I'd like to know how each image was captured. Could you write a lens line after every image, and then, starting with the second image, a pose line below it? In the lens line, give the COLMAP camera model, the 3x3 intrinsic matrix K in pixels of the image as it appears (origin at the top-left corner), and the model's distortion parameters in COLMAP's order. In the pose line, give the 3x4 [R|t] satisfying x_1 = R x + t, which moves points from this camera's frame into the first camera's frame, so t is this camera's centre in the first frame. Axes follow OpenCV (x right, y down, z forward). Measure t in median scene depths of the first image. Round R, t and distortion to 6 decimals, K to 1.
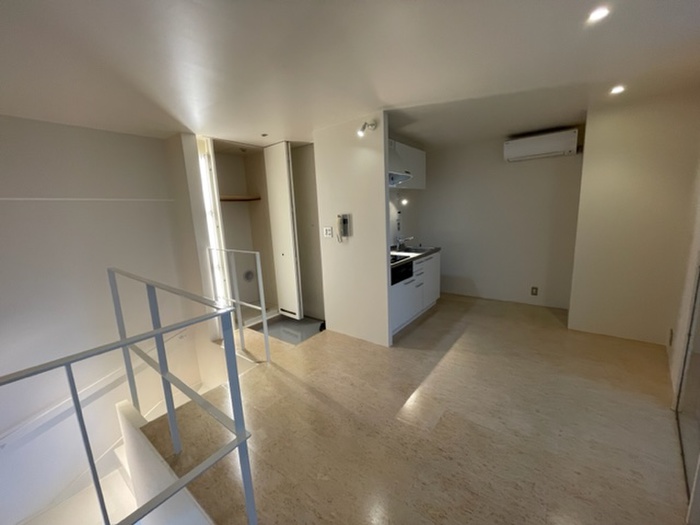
lens RADIAL K [[282.3, 0, 350.0], [0, 282.3, 262.5], [0, 0, 1]] dist [0.000047, 0.000283]
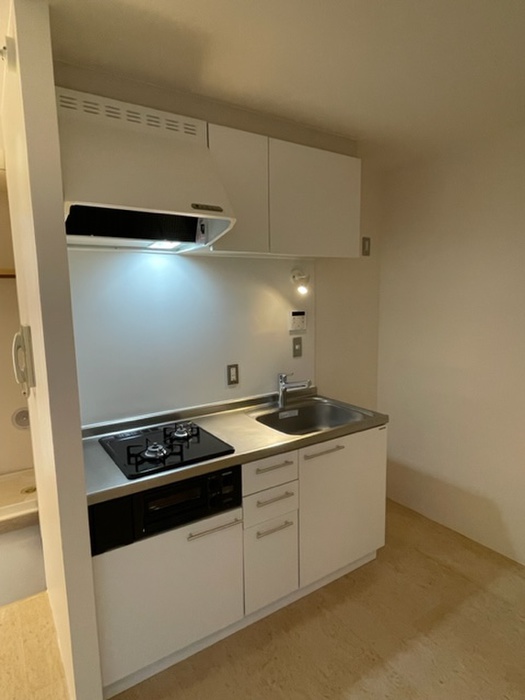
lens RADIAL K [[408.7, 0, 262.5], [0, 408.7, 350.0], [0, 0, 1]] dist [-0.021715, -0.001305]
pose [[0.945630, 0.072538, -0.317052, 0.331523], [-0.083378, 0.996302, -0.020737, -0.114124], [0.314376, 0.046045, 0.948181, 0.449264]]
